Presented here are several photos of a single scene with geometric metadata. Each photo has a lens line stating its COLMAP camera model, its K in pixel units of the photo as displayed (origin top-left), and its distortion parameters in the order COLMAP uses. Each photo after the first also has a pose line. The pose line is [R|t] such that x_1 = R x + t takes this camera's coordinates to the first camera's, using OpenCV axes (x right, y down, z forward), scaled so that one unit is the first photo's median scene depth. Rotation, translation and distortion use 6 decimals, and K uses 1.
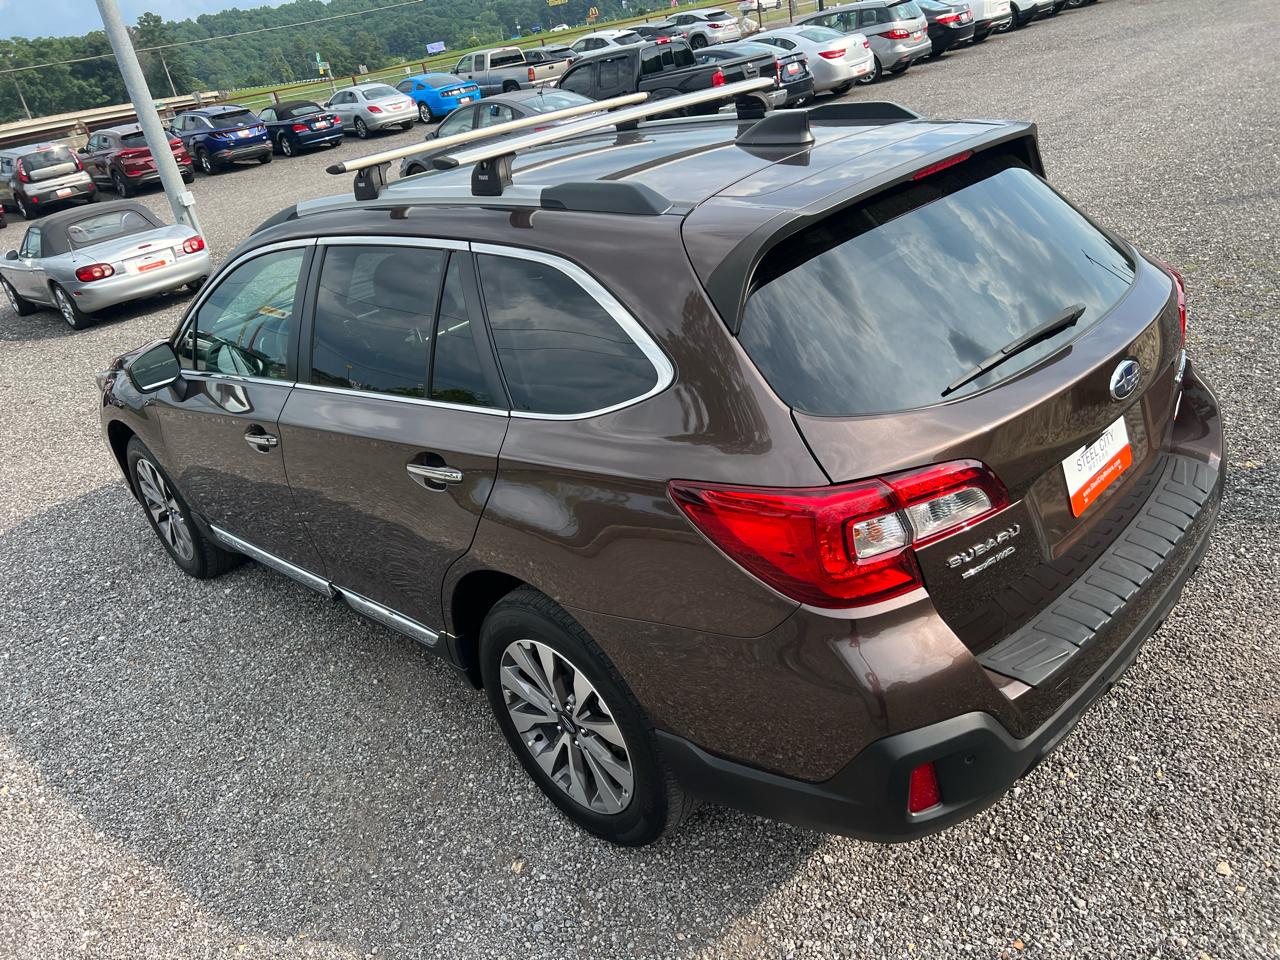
lens RADIAL K [[965.0, 0, 638.8], [0, 965.0, 489.7], [0, 0, 1]] dist [0.054525, -0.064994]
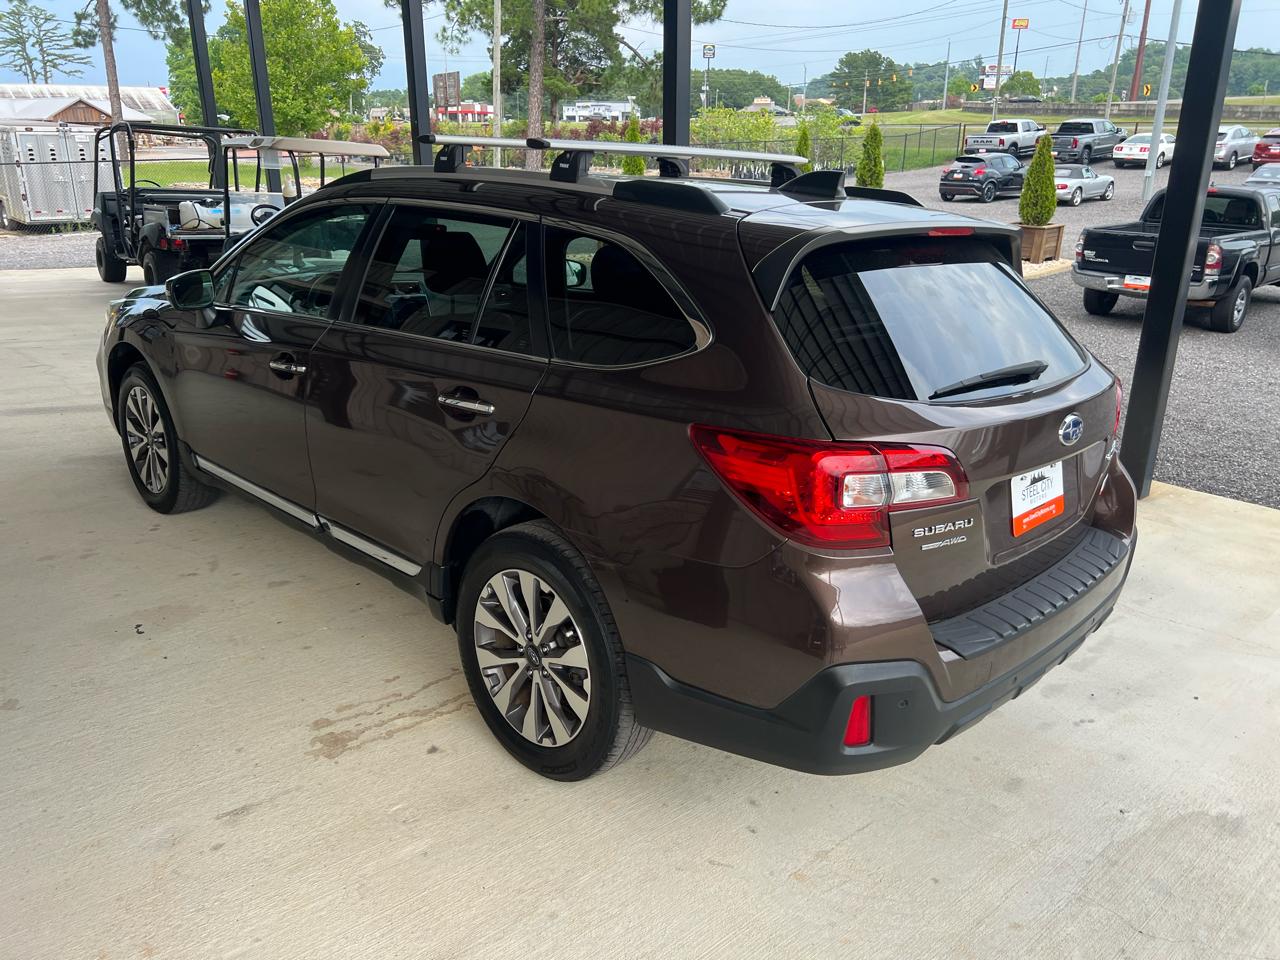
lens RADIAL K [[965.0, 0, 634.2], [0, 965.0, 478.3], [0, 0, 1]] dist [0.054525, -0.064994]
pose [[0.976679, 0.203814, 0.067514, -0.072331], [-0.194130, 0.972614, -0.127811, 0.154892], [-0.091715, 0.111724, 0.989498, -0.098260]]
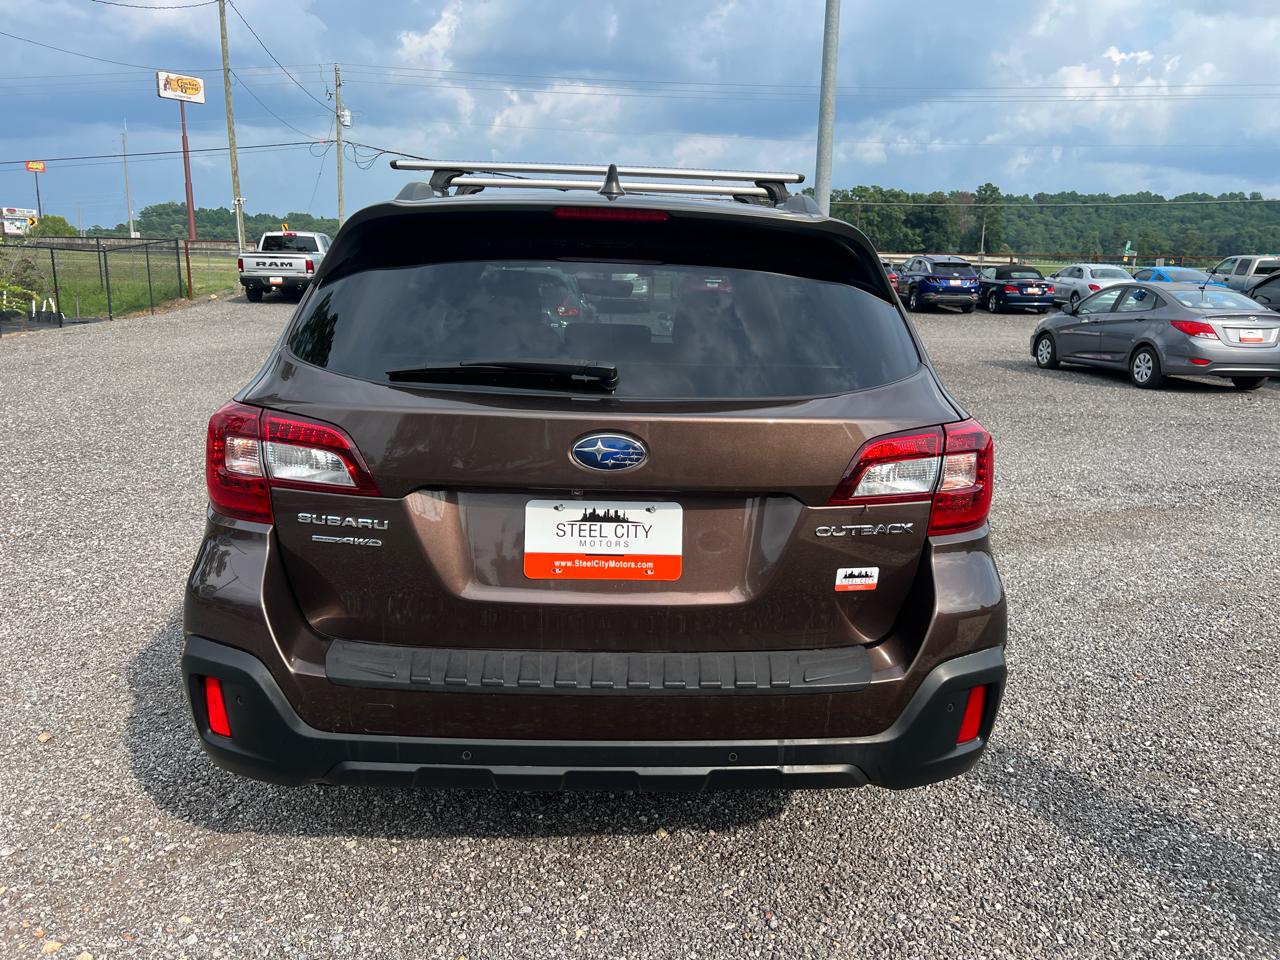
lens RADIAL K [[965.0, 0, 644.5], [0, 965.0, 488.2], [0, 0, 1]] dist [0.054525, -0.064994]
pose [[0.713090, 0.328656, -0.619264, 0.832286], [-0.423509, 0.905865, -0.006915, -0.069467], [0.558698, 0.267195, 0.785152, 0.254869]]
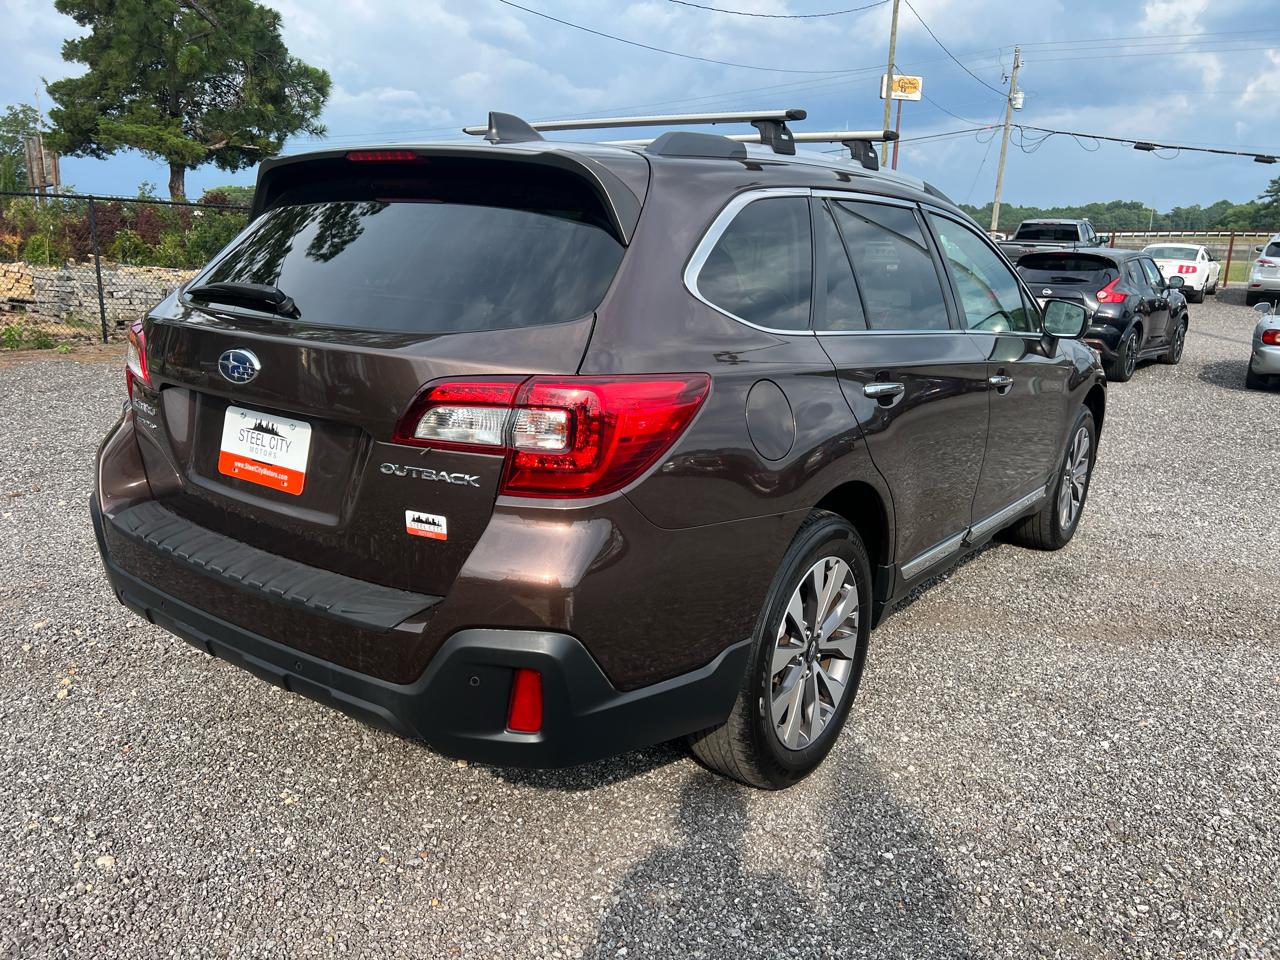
lens RADIAL K [[965.0, 0, 639.6], [0, 965.0, 486.8], [0, 0, 1]] dist [0.054525, -0.064994]
pose [[0.135775, 0.404306, -0.904490, 1.159390], [-0.465763, 0.831817, 0.301904, -0.386668], [0.874431, 0.380287, 0.301251, 0.850394]]
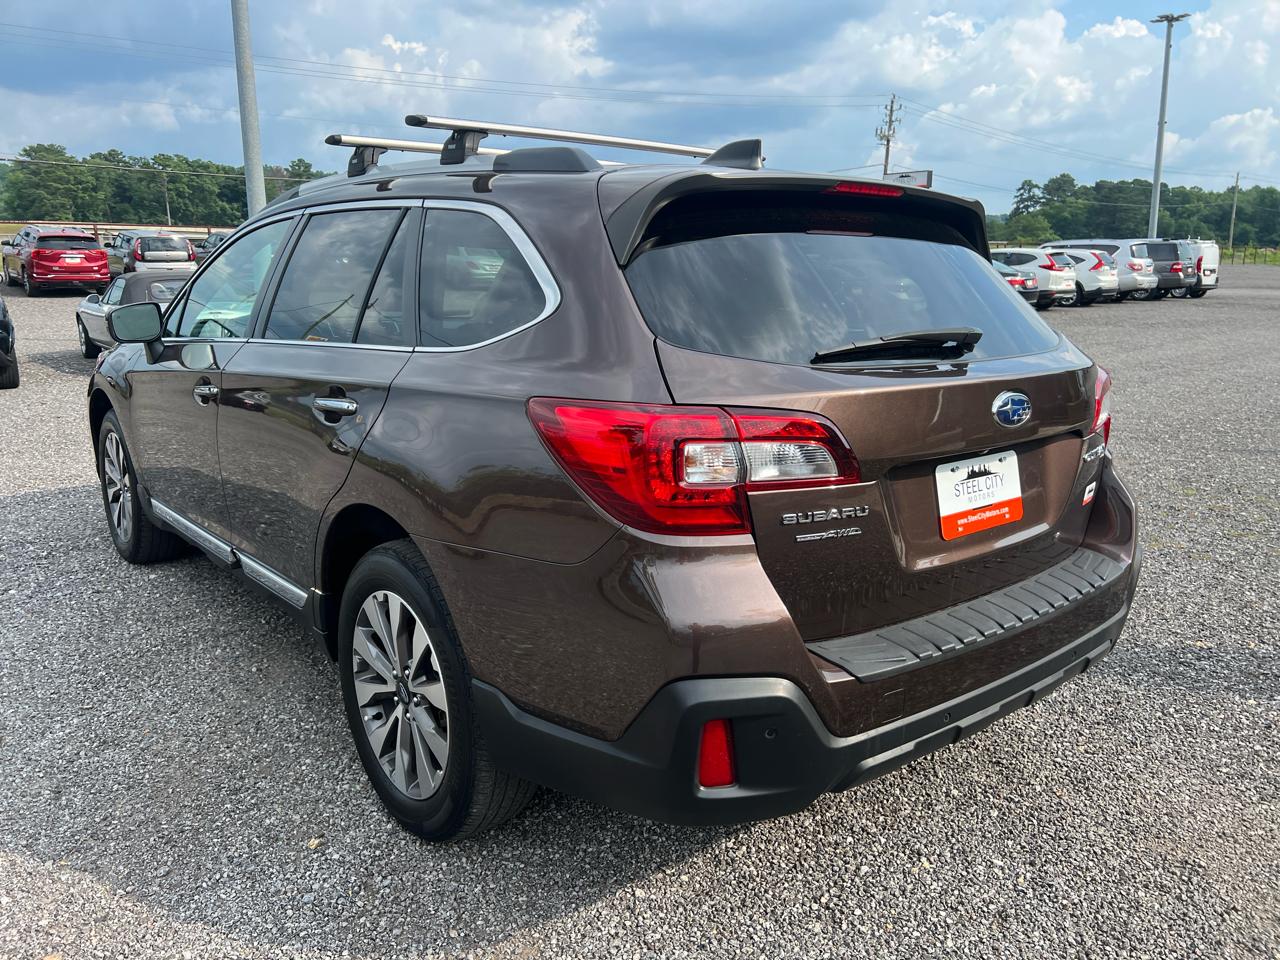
lens RADIAL K [[965.0, 0, 641.2], [0, 965.0, 488.0], [0, 0, 1]] dist [0.054525, -0.064994]
pose [[0.978639, 0.199118, -0.051172, 0.152253], [-0.205333, 0.959067, -0.195011, 0.177855], [0.010248, 0.201352, 0.979465, 0.037746]]
